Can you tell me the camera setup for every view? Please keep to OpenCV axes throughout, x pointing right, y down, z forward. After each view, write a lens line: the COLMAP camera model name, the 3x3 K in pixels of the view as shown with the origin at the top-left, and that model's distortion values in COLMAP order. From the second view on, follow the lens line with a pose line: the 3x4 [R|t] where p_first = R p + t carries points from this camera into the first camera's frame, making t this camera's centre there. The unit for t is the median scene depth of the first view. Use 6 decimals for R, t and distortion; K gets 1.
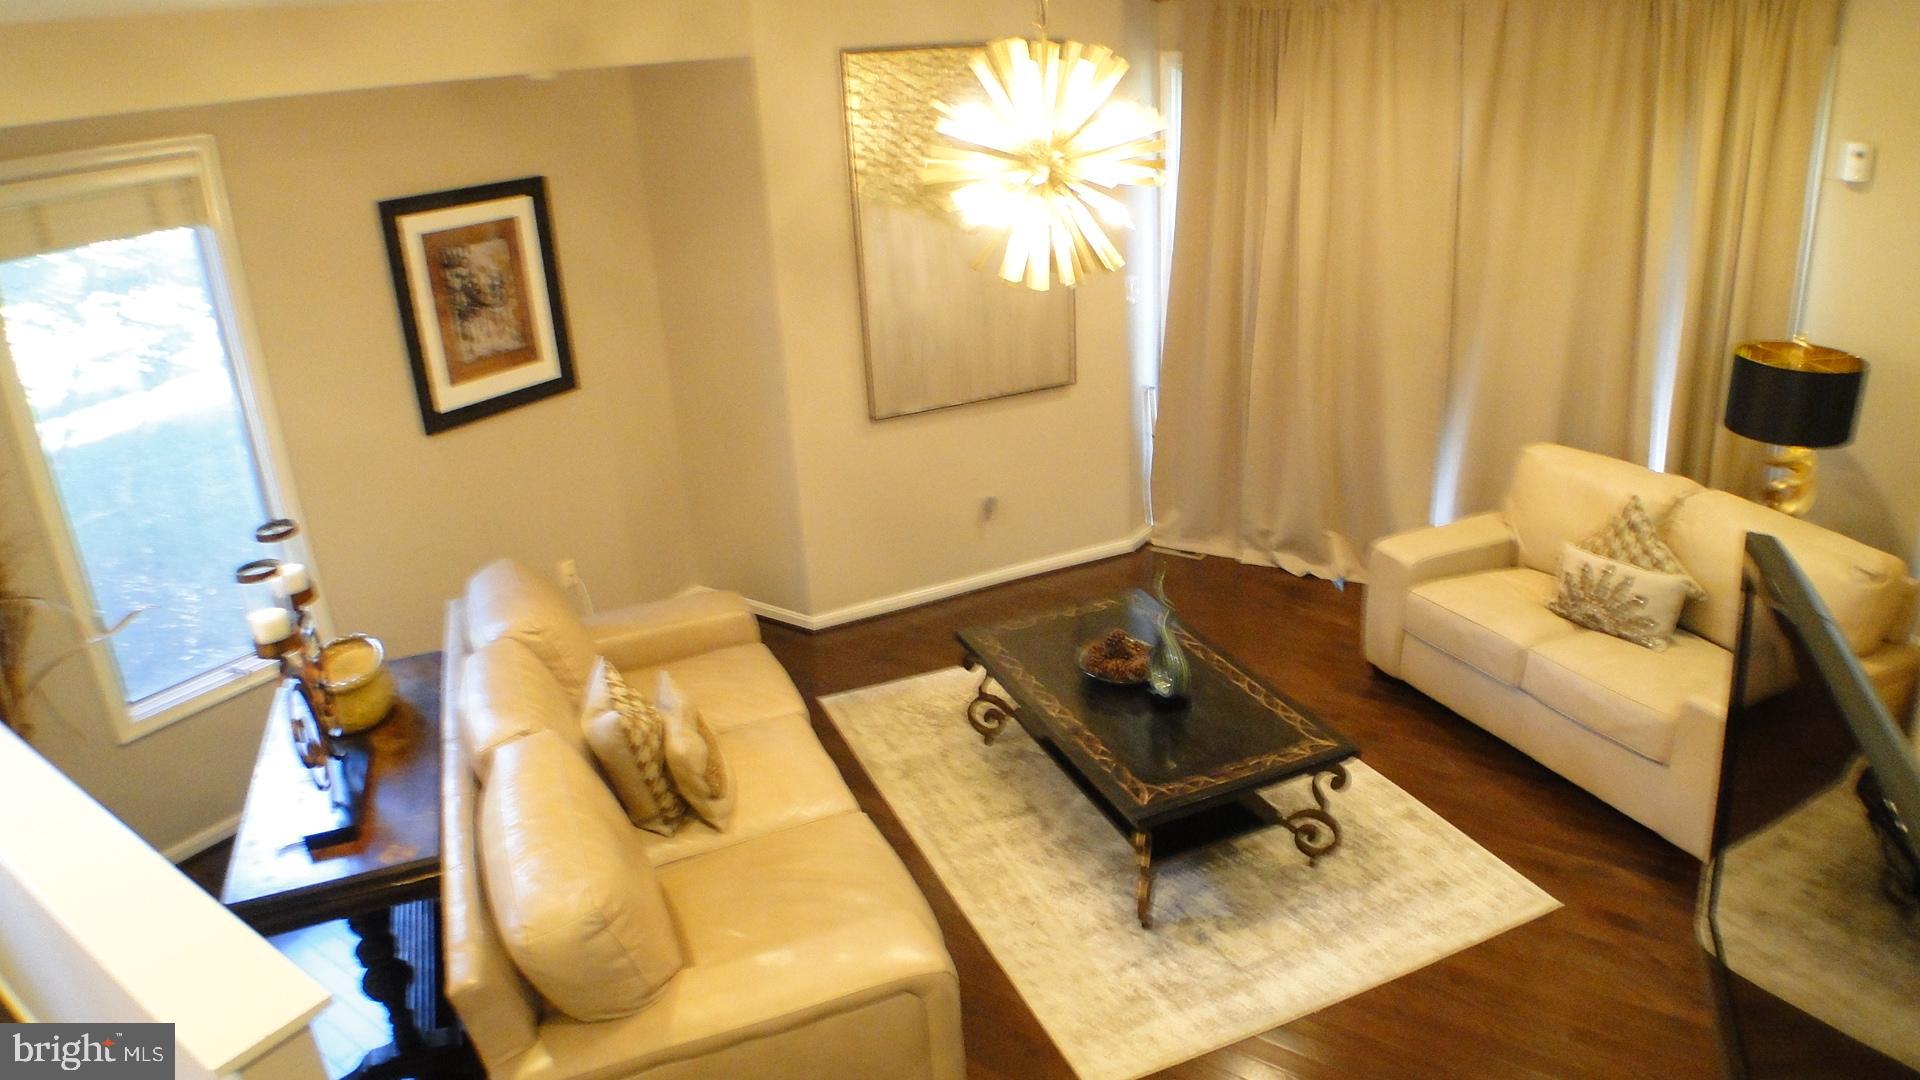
lens RADIAL K [[1240.8, 0, 960.0], [0, 1240.8, 540.0], [0, 0, 1]] dist [-0.109915, 0.007262]
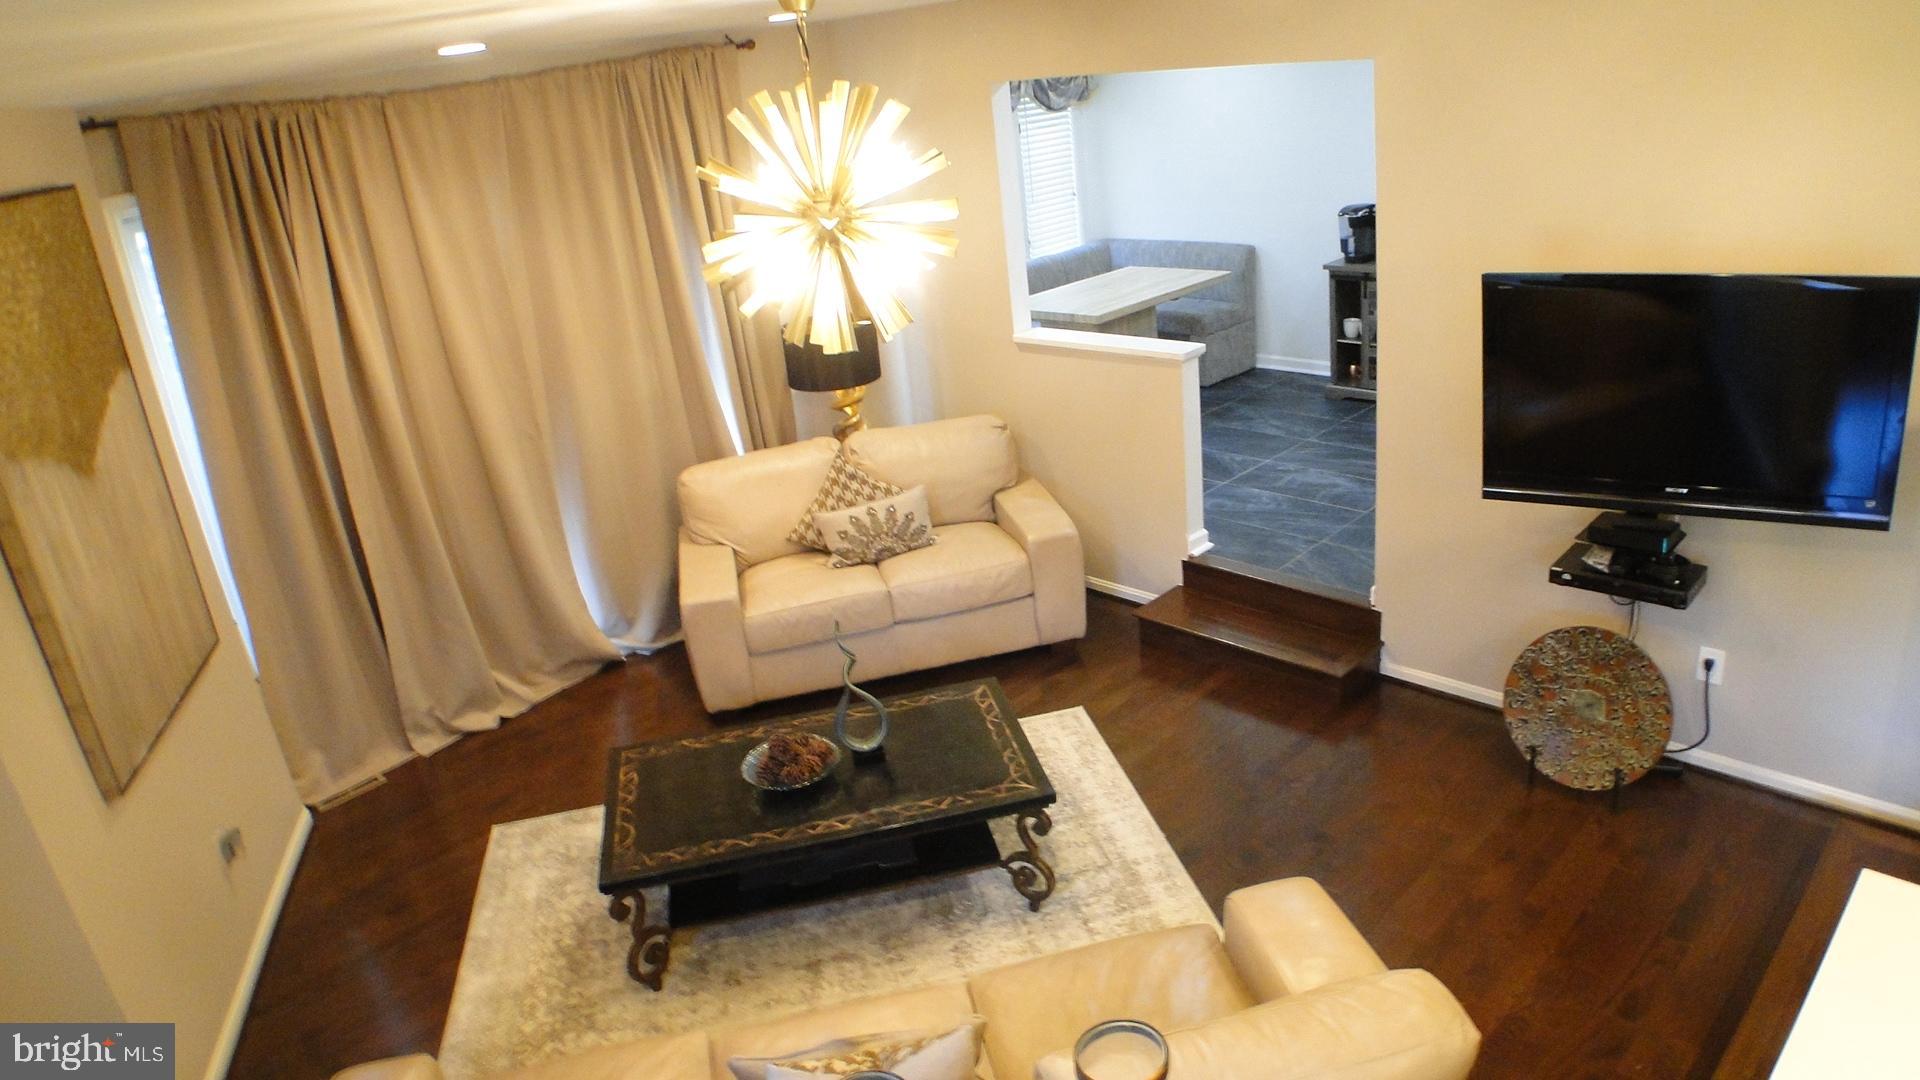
lens RADIAL K [[1240.8, 0, 960.0], [0, 1240.8, 540.0], [0, 0, 1]] dist [-0.109915, 0.007262]
pose [[0.180367, -0.325920, 0.928032, -0.600748], [0.450690, 0.866017, 0.216547, -0.174053], [-0.874269, 0.379197, 0.303090, 0.518178]]
